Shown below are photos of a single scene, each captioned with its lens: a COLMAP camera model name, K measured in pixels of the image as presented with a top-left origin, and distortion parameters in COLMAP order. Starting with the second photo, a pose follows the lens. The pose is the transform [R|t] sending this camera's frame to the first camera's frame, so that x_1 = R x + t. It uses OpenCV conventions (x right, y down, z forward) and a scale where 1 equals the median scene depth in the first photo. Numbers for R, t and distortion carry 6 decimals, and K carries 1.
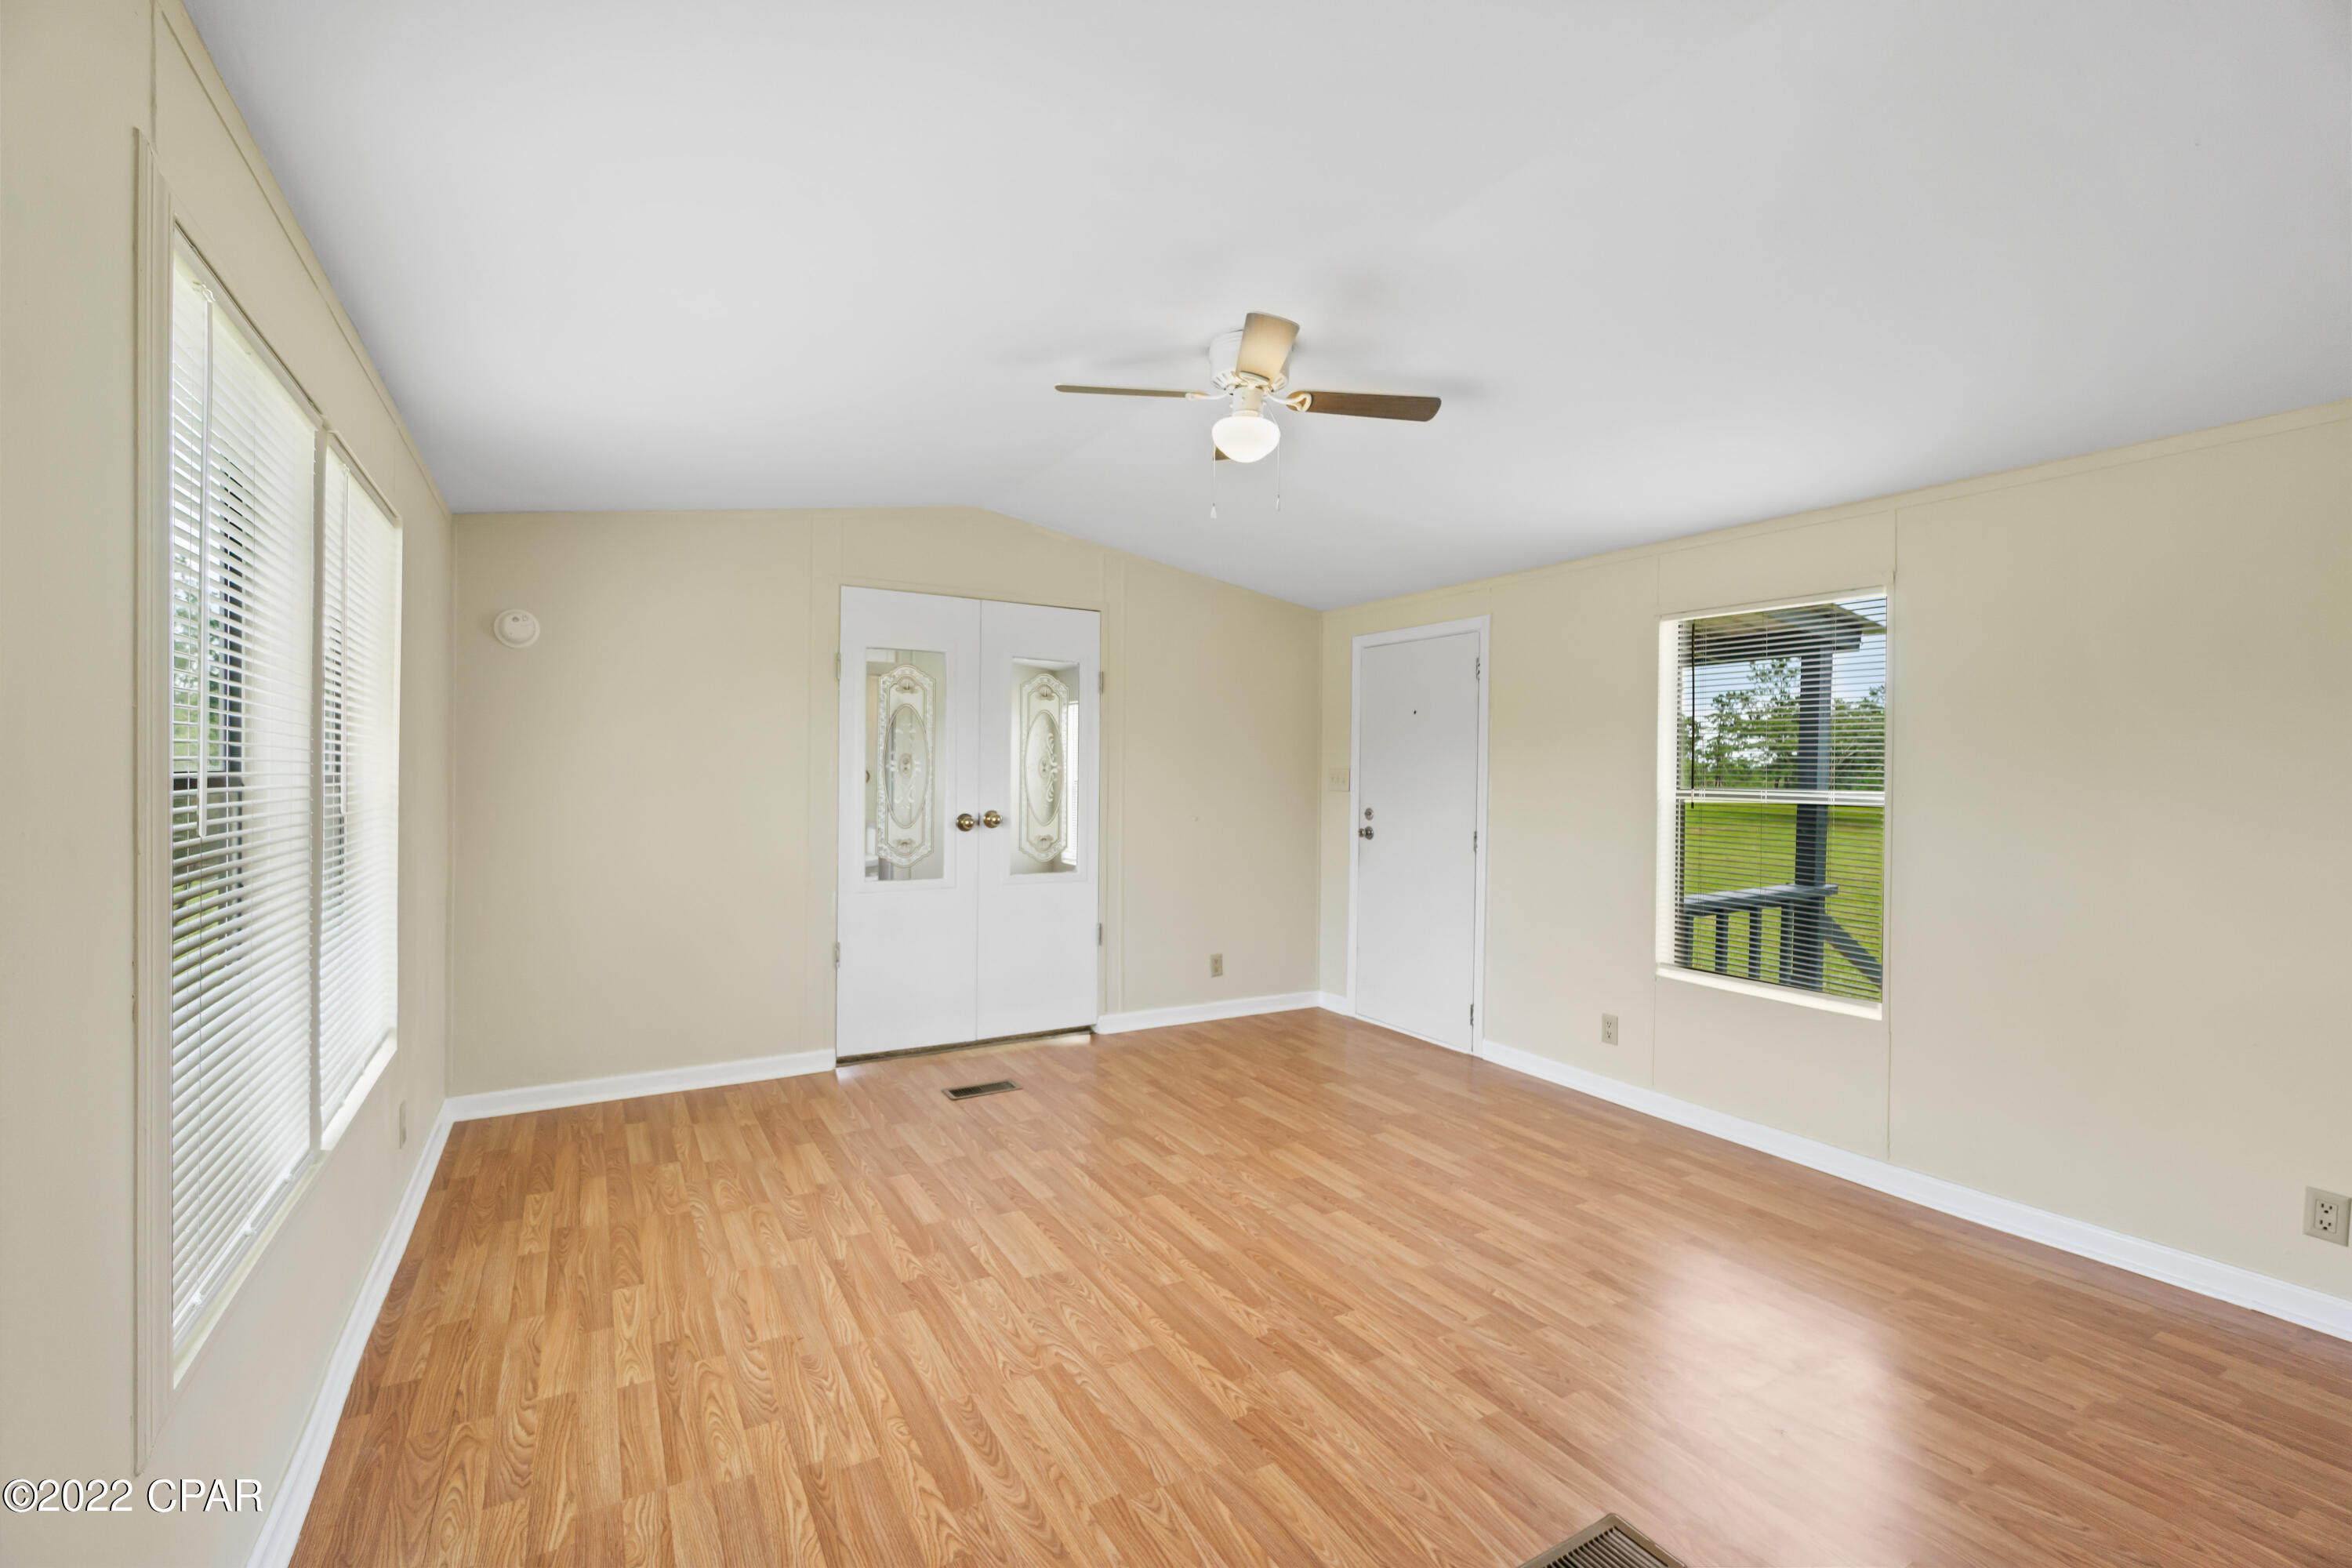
lens RADIAL K [[1008.2, 0, 1181.8], [0, 1008.2, 784.6], [0, 0, 1]] dist [0.001109, 0.000135]
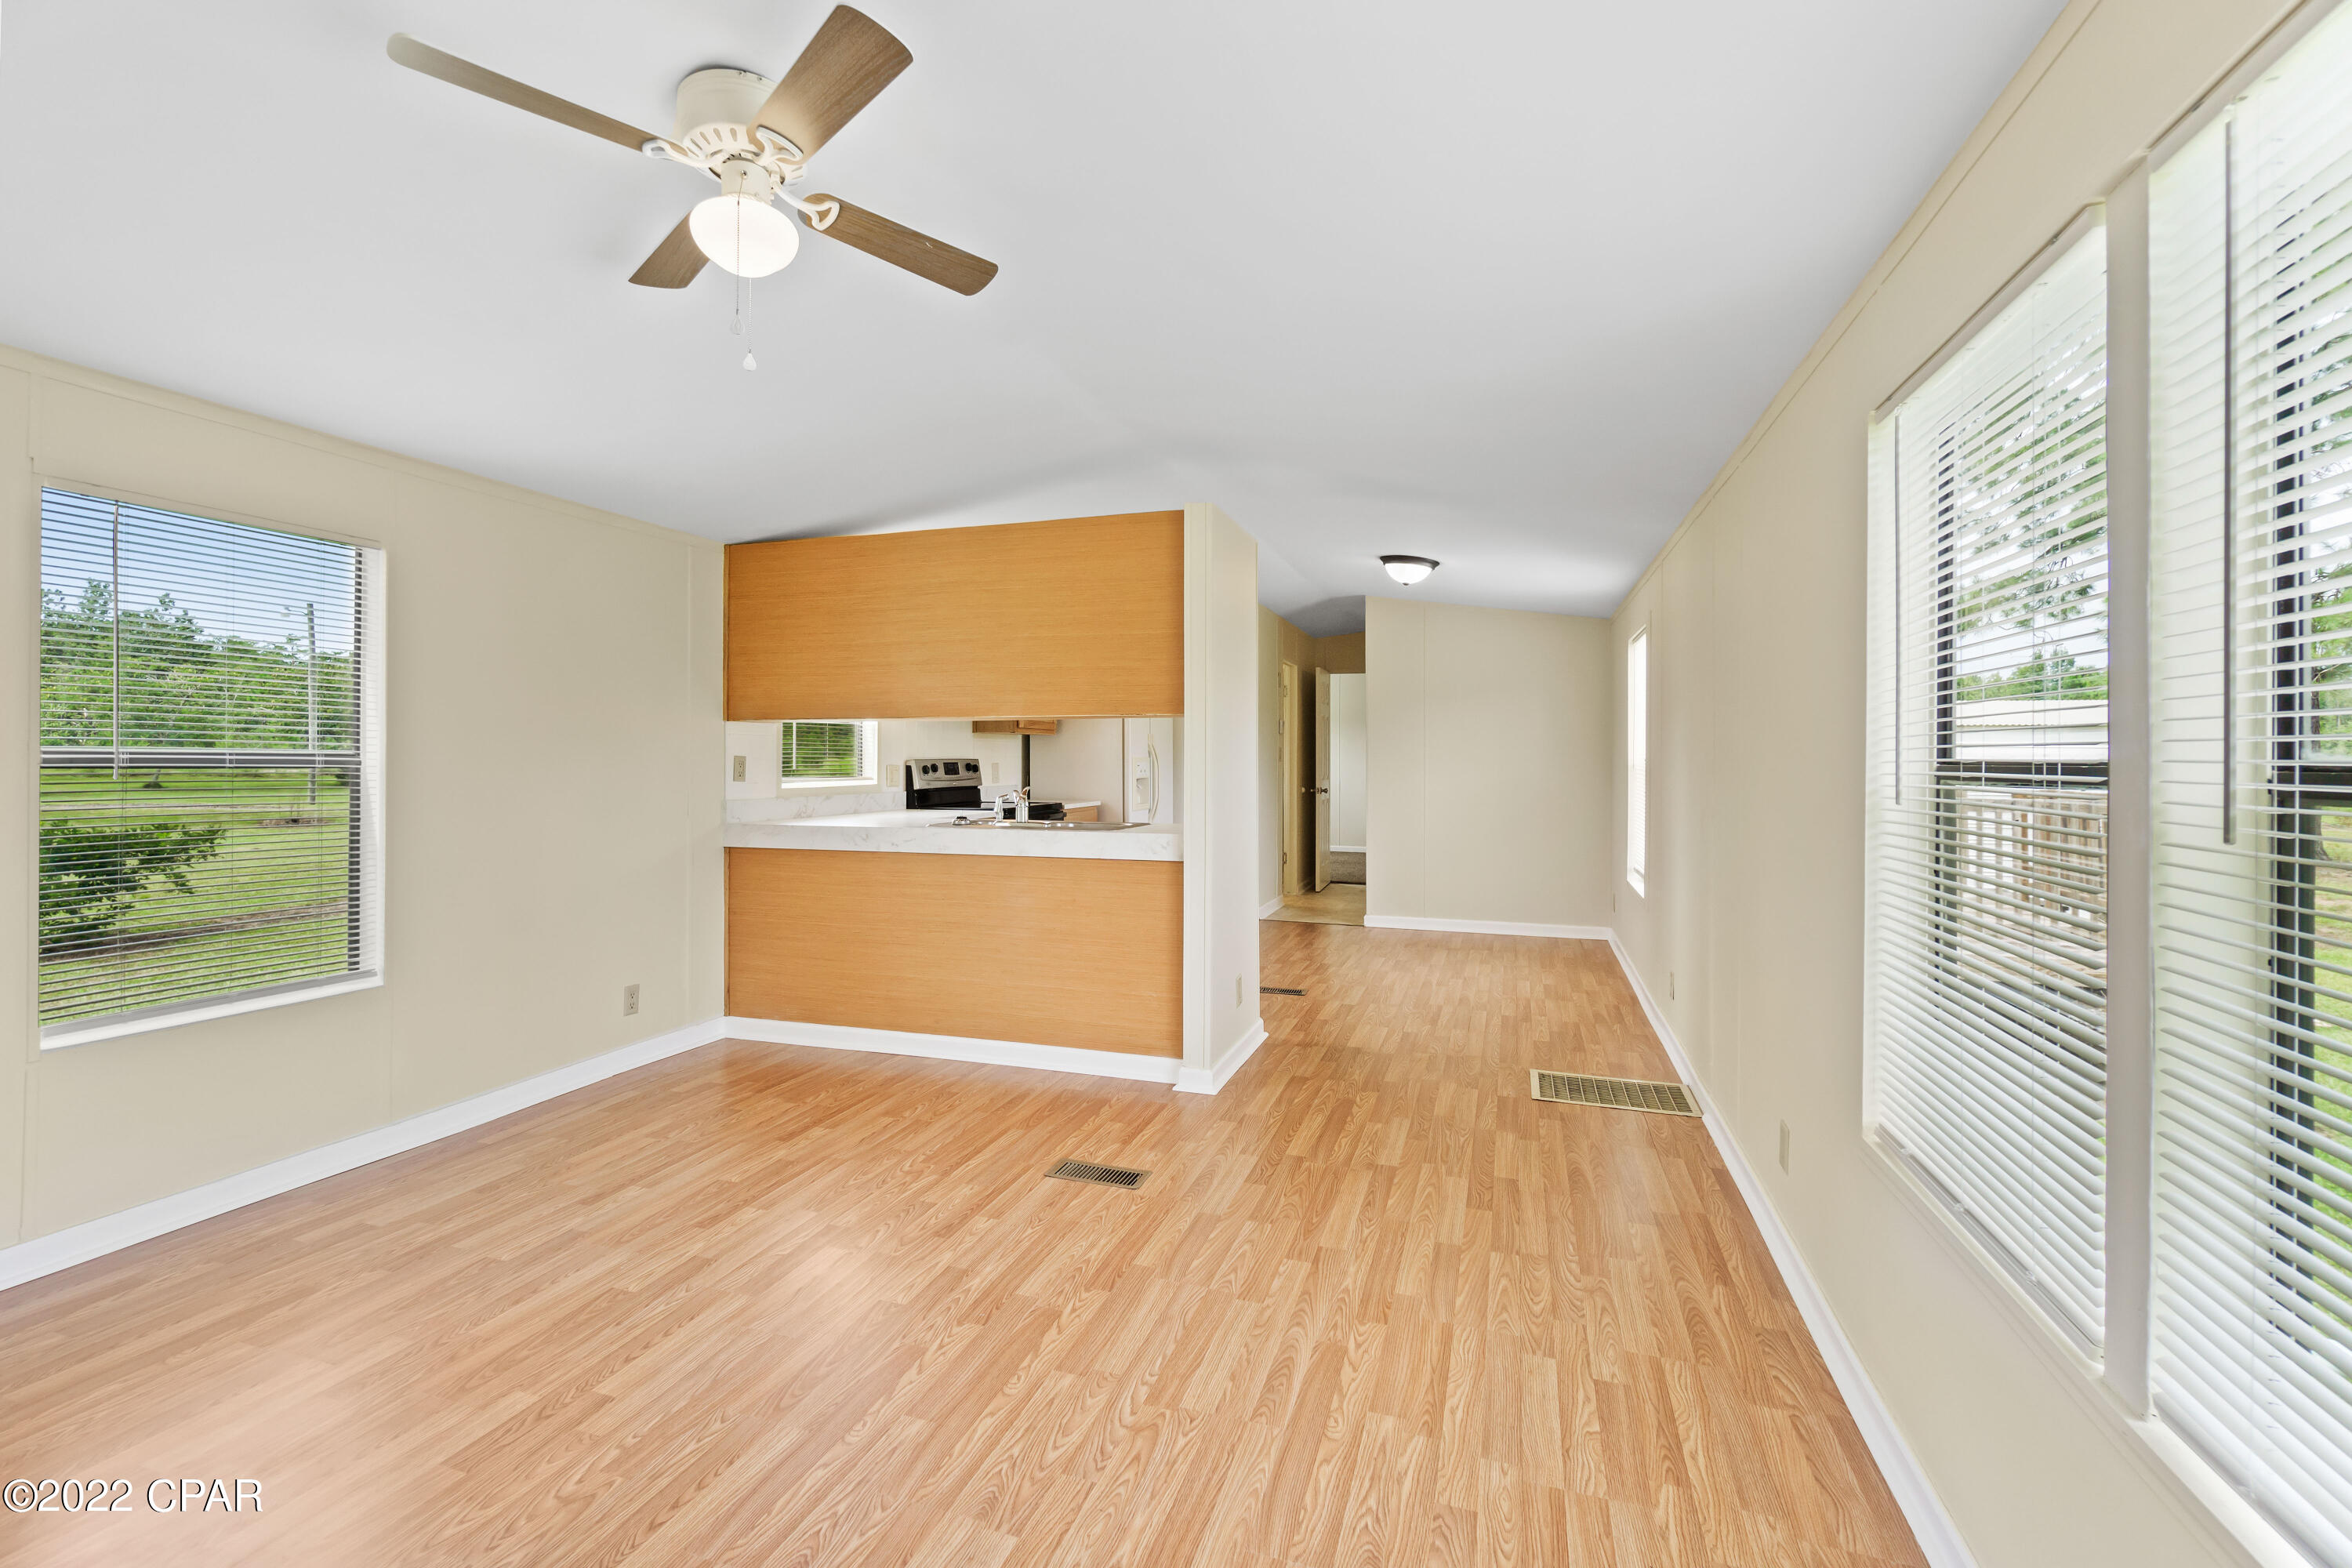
lens RADIAL K [[1008.2, 0, 1186.0], [0, 1008.2, 766.7], [0, 0, 1]] dist [0.001109, 0.000135]
pose [[-0.658839, -0.023371, 0.751921, -0.823461], [-0.010511, 0.999706, 0.021863, -0.008780], [-0.752211, 0.006501, -0.658891, 1.597519]]
